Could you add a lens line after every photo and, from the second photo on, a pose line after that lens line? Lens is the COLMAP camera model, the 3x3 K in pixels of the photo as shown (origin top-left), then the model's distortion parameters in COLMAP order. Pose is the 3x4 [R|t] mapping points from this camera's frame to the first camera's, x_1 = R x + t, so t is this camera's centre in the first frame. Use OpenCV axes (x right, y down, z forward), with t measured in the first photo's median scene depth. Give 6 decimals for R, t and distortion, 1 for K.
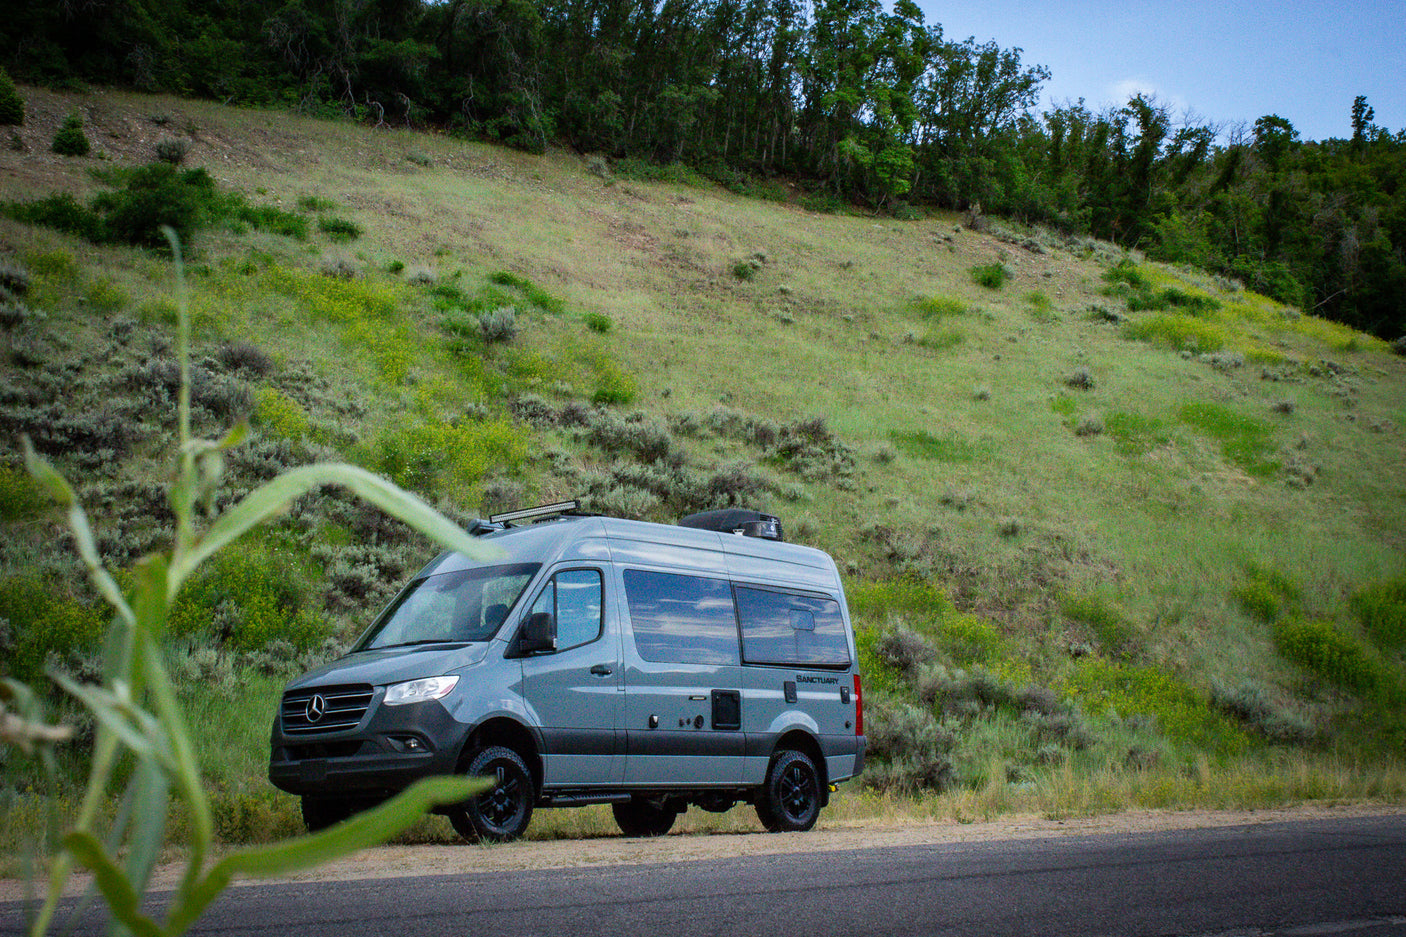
lens RADIAL K [[1855.1, 0, 684.3], [0, 1855.1, 467.4], [0, 0, 1]] dist [-0.047344, 0.128264]
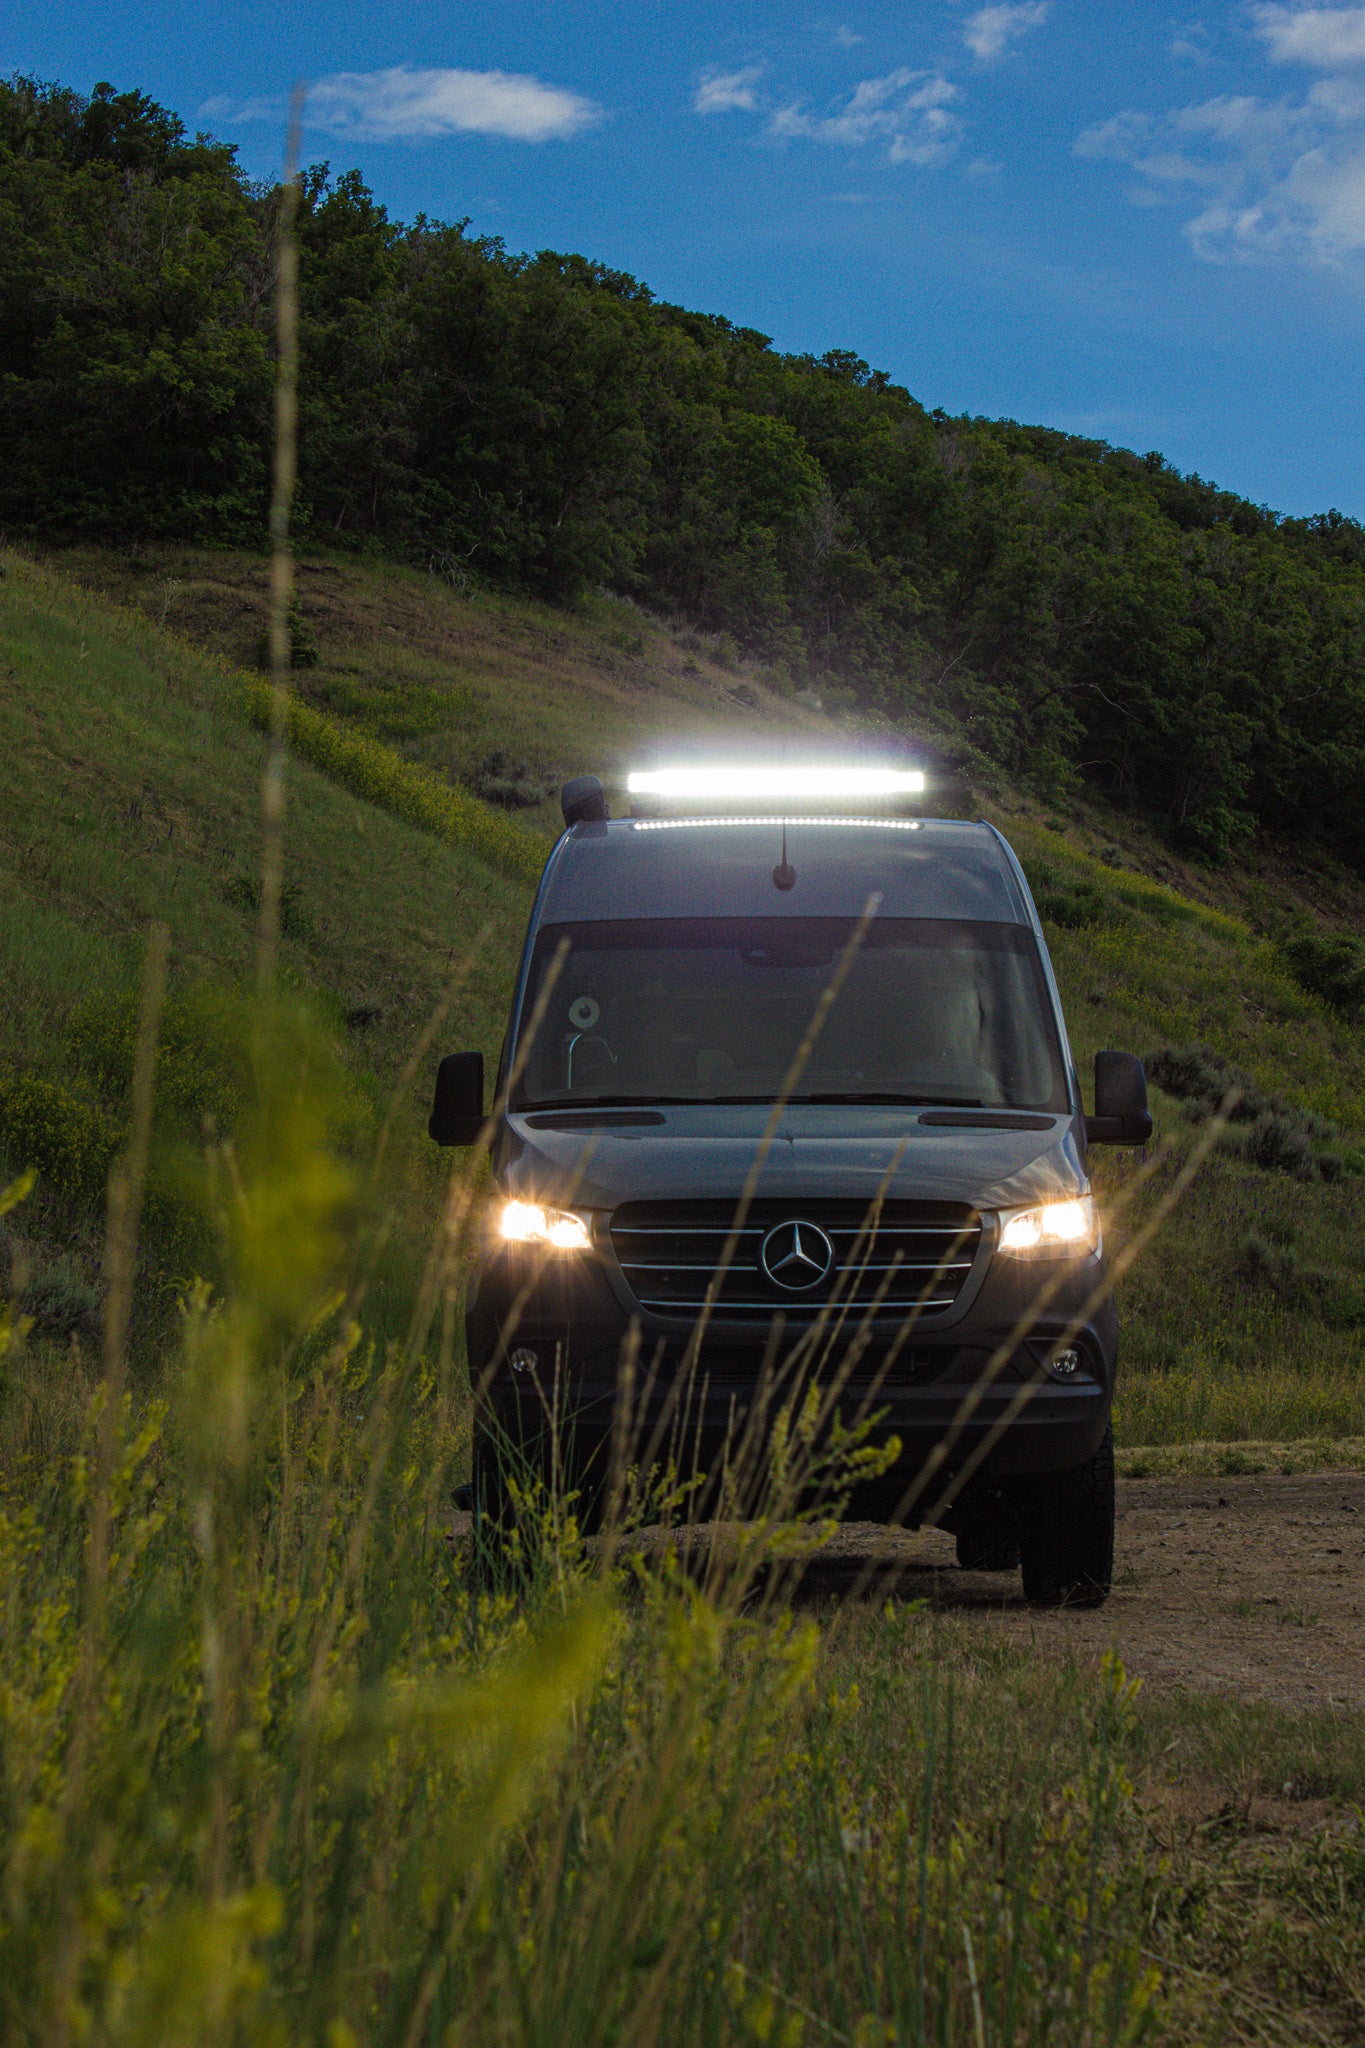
lens RADIAL K [[4152.6, 0, 537.0], [0, 4152.6, 1018.6], [0, 0, 1]] dist [0.056925, -0.019537]
pose [[0.794740, 0.091477, 0.600017, -0.183520], [-0.140293, 0.989492, 0.034967, 0.014125], [-0.590514, -0.111967, 0.799223, 0.083120]]
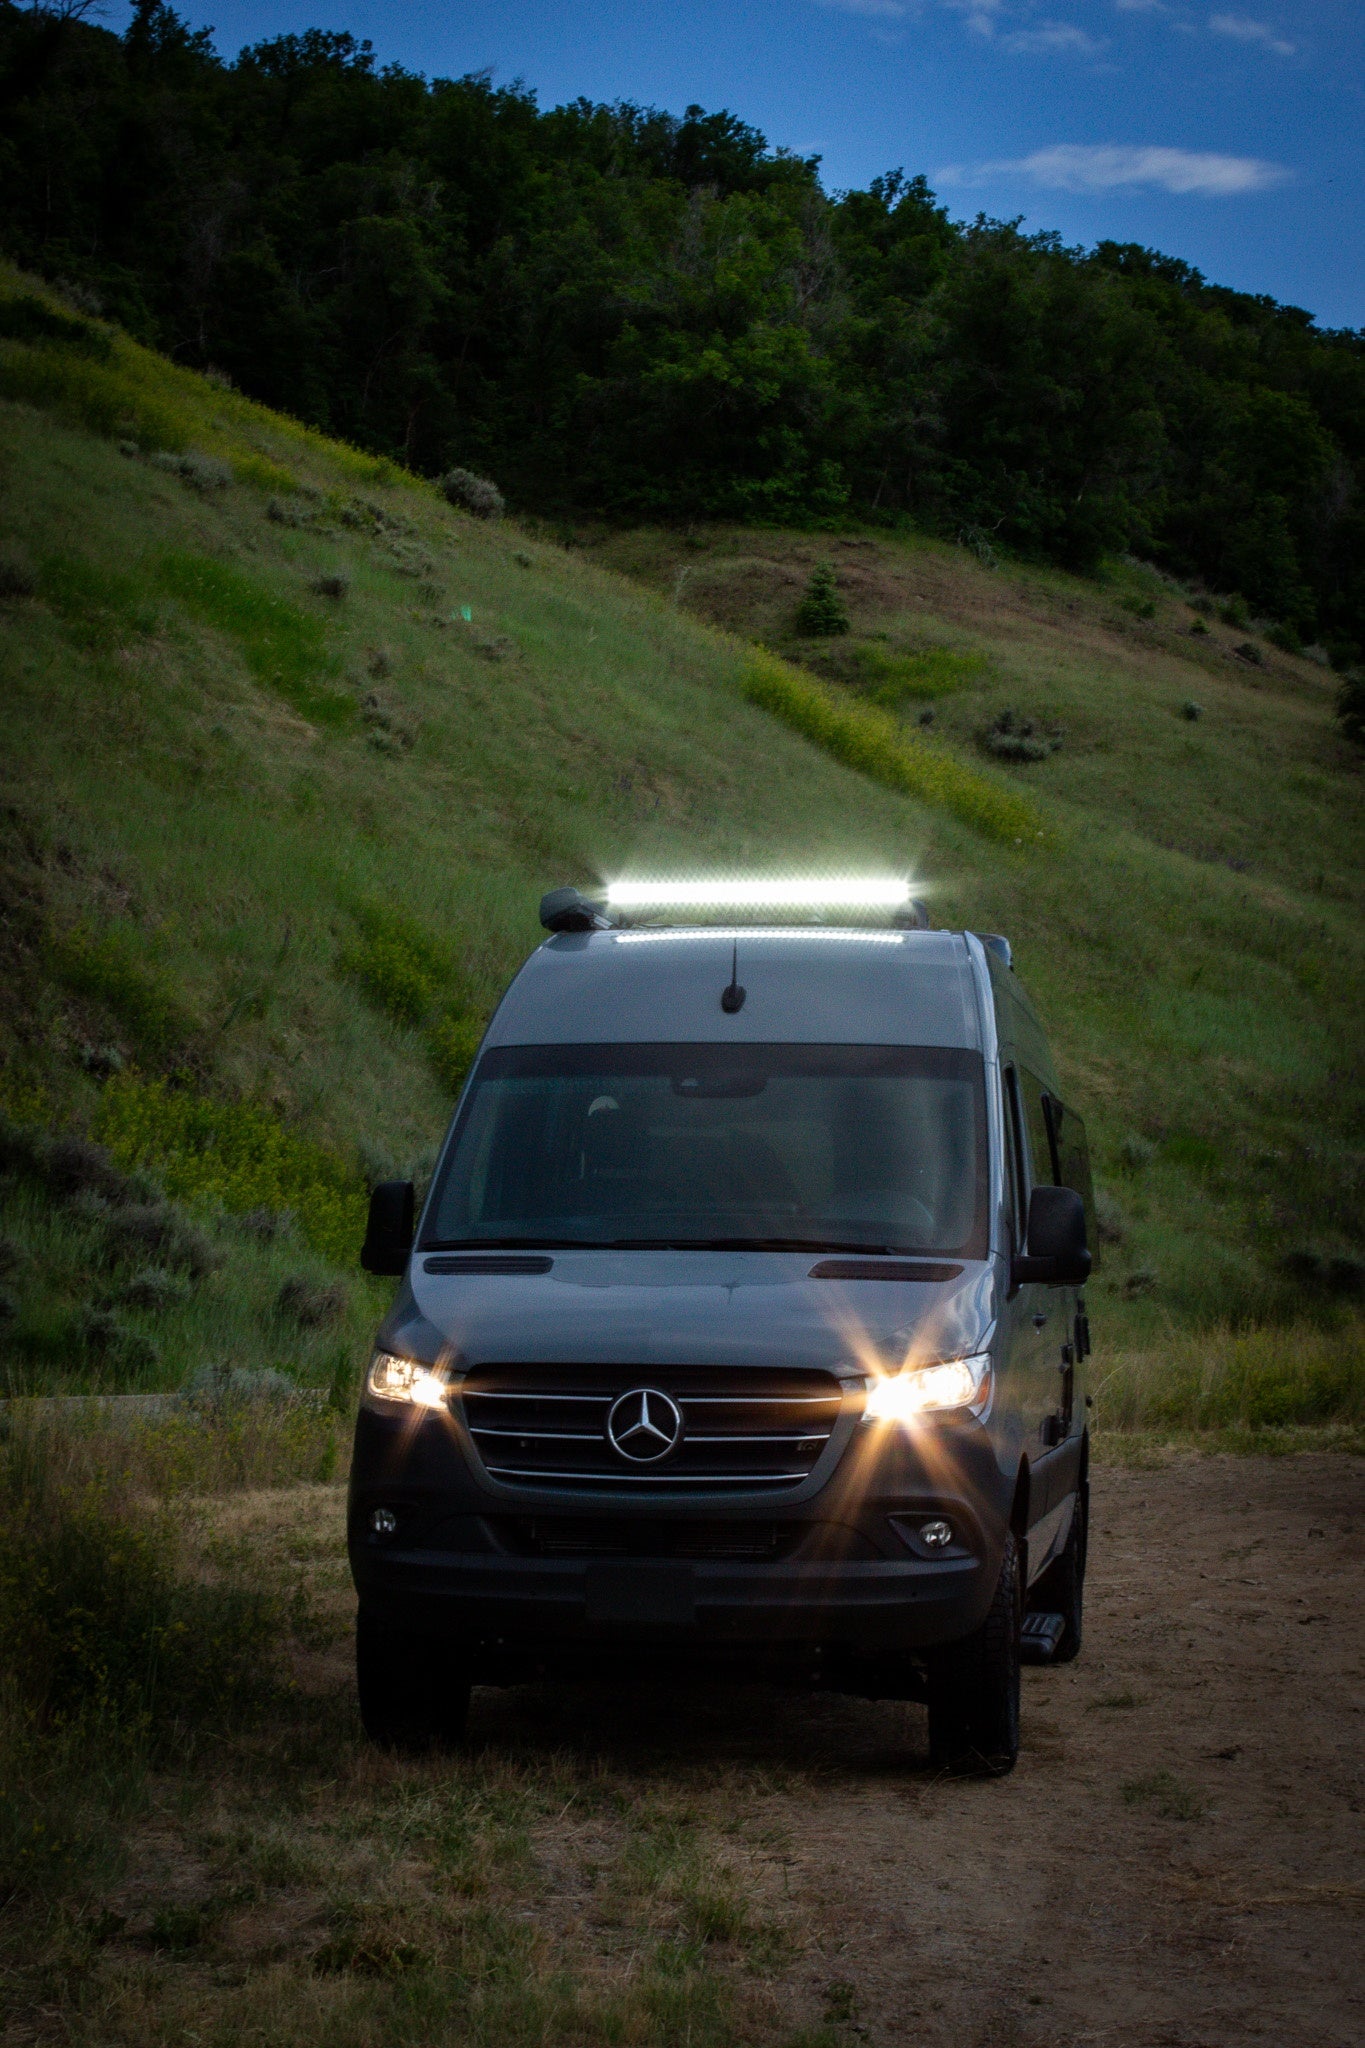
lens RADIAL K [[3711.5, 0, 562.1], [0, 3711.5, 1024.8], [0, 0, 1]] dist [-0.012227, 0.347079]
pose [[0.871835, 0.078574, 0.483456, -0.138900], [-0.131976, 0.988228, 0.077384, -0.001044], [-0.471684, -0.131270, 0.871942, 0.088740]]
